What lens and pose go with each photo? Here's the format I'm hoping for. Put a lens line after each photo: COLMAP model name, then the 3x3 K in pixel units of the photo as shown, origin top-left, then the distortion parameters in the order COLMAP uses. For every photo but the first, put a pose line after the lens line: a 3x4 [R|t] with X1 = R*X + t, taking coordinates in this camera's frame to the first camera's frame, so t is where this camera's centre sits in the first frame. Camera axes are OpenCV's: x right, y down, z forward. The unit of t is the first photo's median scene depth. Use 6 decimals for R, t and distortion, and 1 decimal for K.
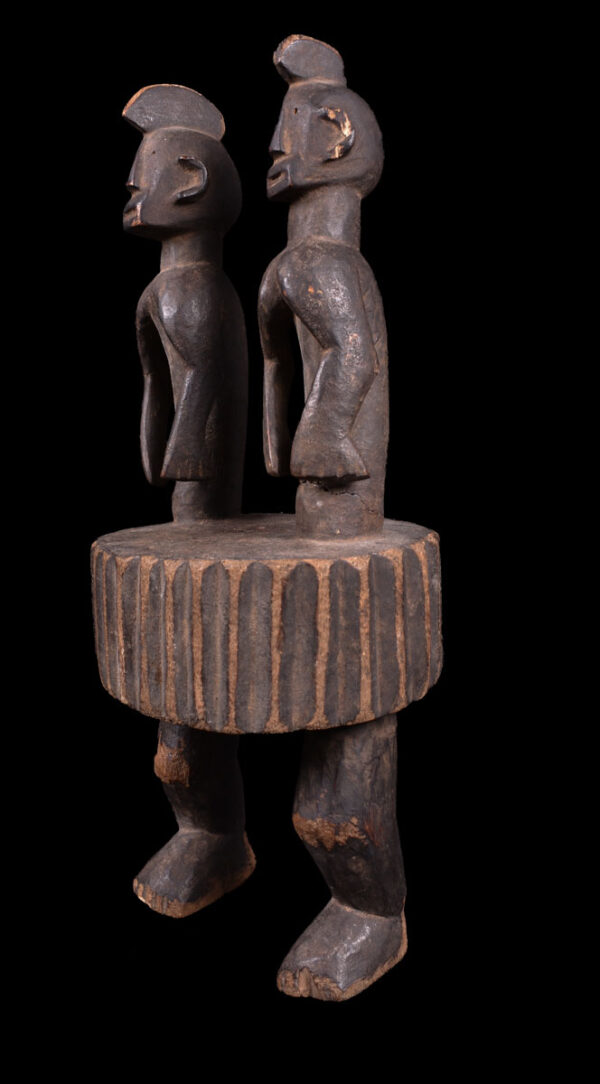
lens RADIAL K [[1114.5, 0, 304.6], [0, 1114.5, 538.7], [0, 0, 1]] dist [-0.079063, 0.000000]
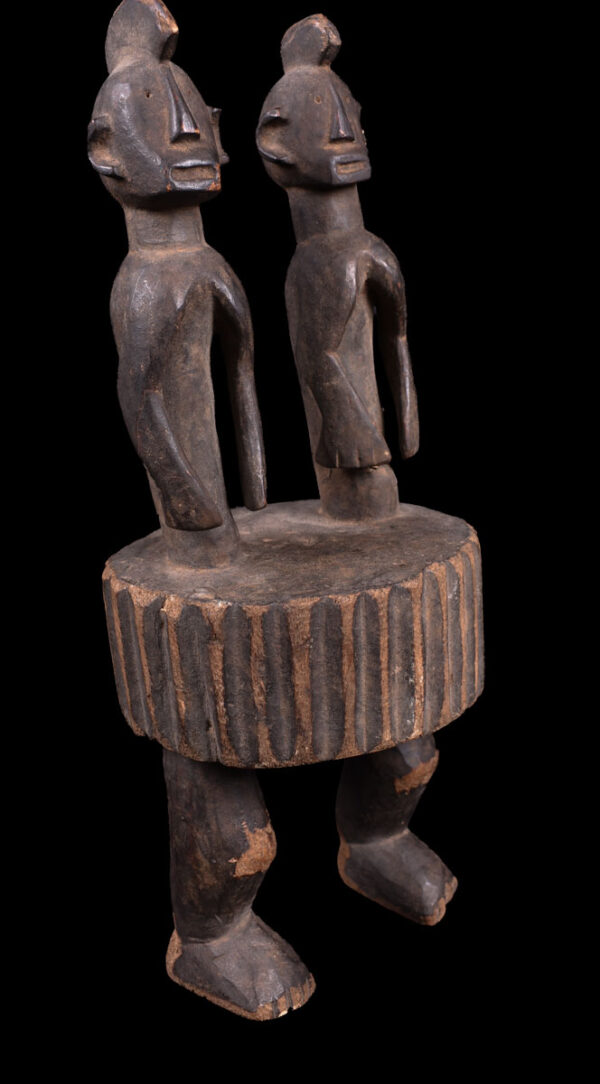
lens RADIAL K [[1114.5, 0, 303.5], [0, 1114.5, 538.5], [0, 0, 1]] dist [-0.079063, 0.000000]
pose [[-0.016300, -0.228189, 0.973480, -1.061044], [0.194431, 0.954301, 0.226949, -0.243061], [-0.980781, 0.192975, 0.028812, 1.085617]]
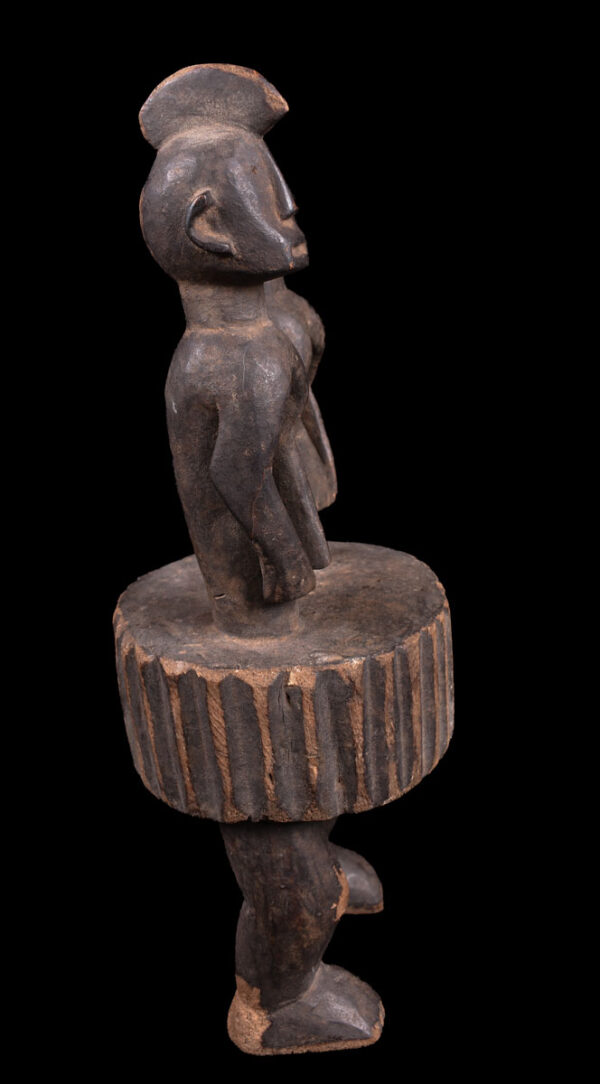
lens RADIAL K [[1114.5, 0, 304.2], [0, 1114.5, 544.5], [0, 0, 1]] dist [-0.079063, 0.000000]
pose [[-0.666735, -0.152690, 0.729487, -0.838170], [0.186020, 0.913718, 0.361269, -0.433904], [-0.721707, 0.376570, -0.580804, 1.715614]]
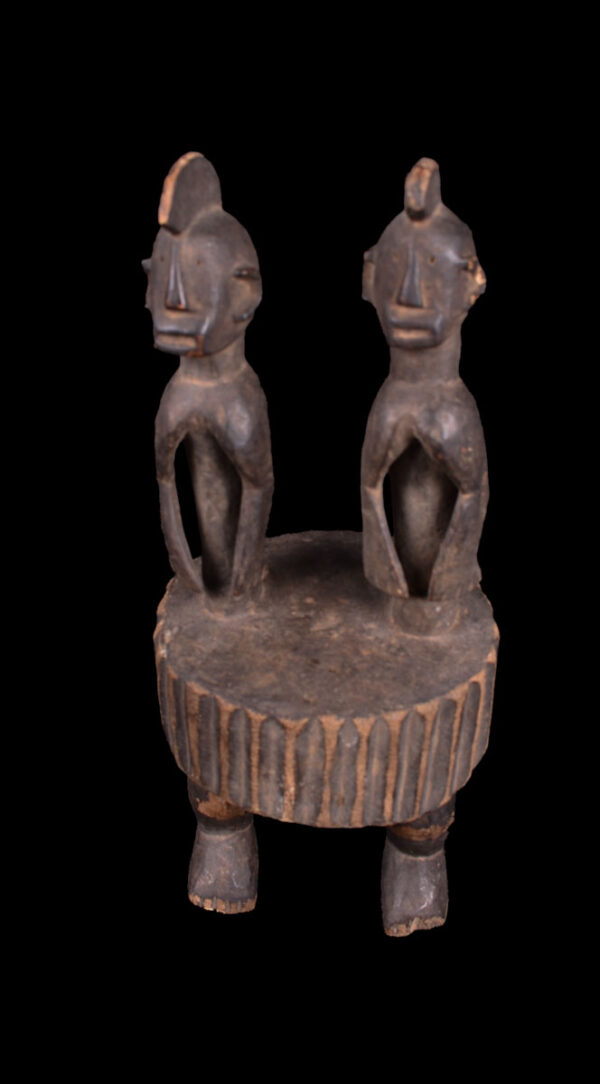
lens RADIAL K [[1114.5, 0, 304.7], [0, 1114.5, 542.7], [0, 0, 1]] dist [-0.079063, 0.000000]
pose [[0.769214, -0.334863, 0.544221, -0.673338], [0.058709, 0.885122, 0.461642, -0.612959], [-0.636289, -0.323150, 0.700507, 0.343117]]
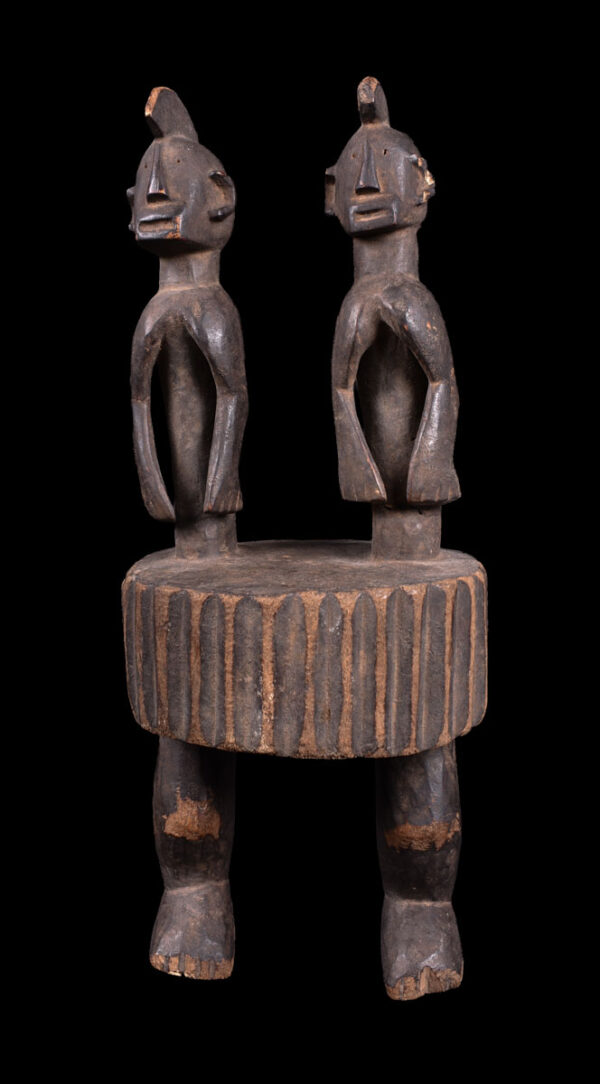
lens RADIAL K [[1114.5, 0, 304.4], [0, 1114.5, 538.2], [0, 0, 1]] dist [-0.079063, 0.000000]
pose [[0.751262, -0.070518, 0.656226, -0.778010], [0.081119, 0.996603, 0.014228, -0.044641], [-0.655000, 0.042544, 0.754430, 0.276773]]
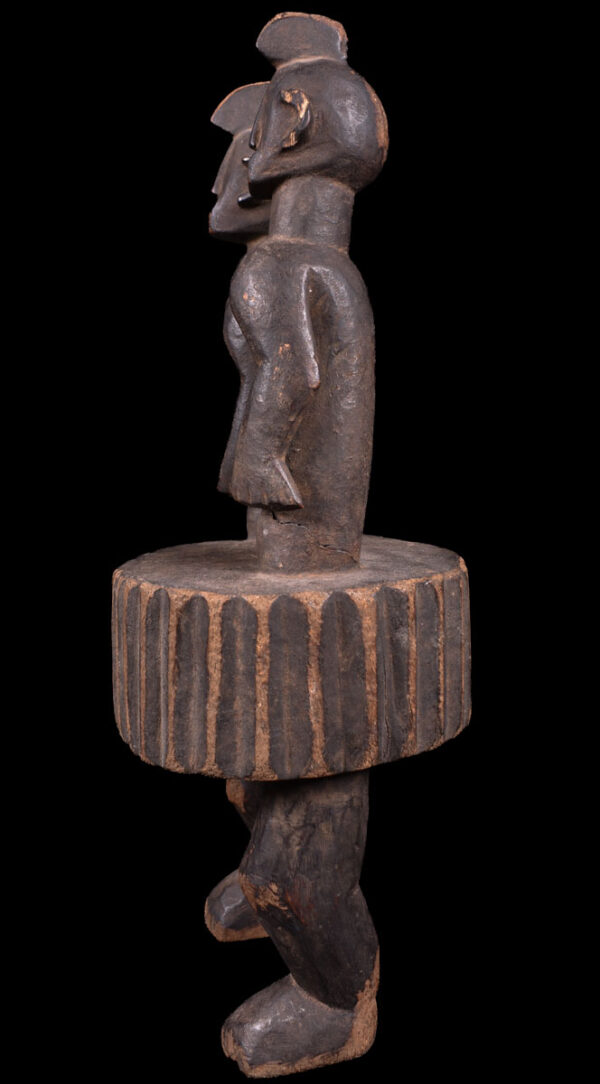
lens RADIAL K [[1114.5, 0, 308.5], [0, 1114.5, 534.2], [0, 0, 1]] dist [-0.079063, 0.000000]
pose [[0.807850, 0.085569, -0.583143, 0.578557], [-0.081943, 0.996102, 0.032648, -0.063342], [0.583664, 0.021410, 0.811713, 0.291599]]
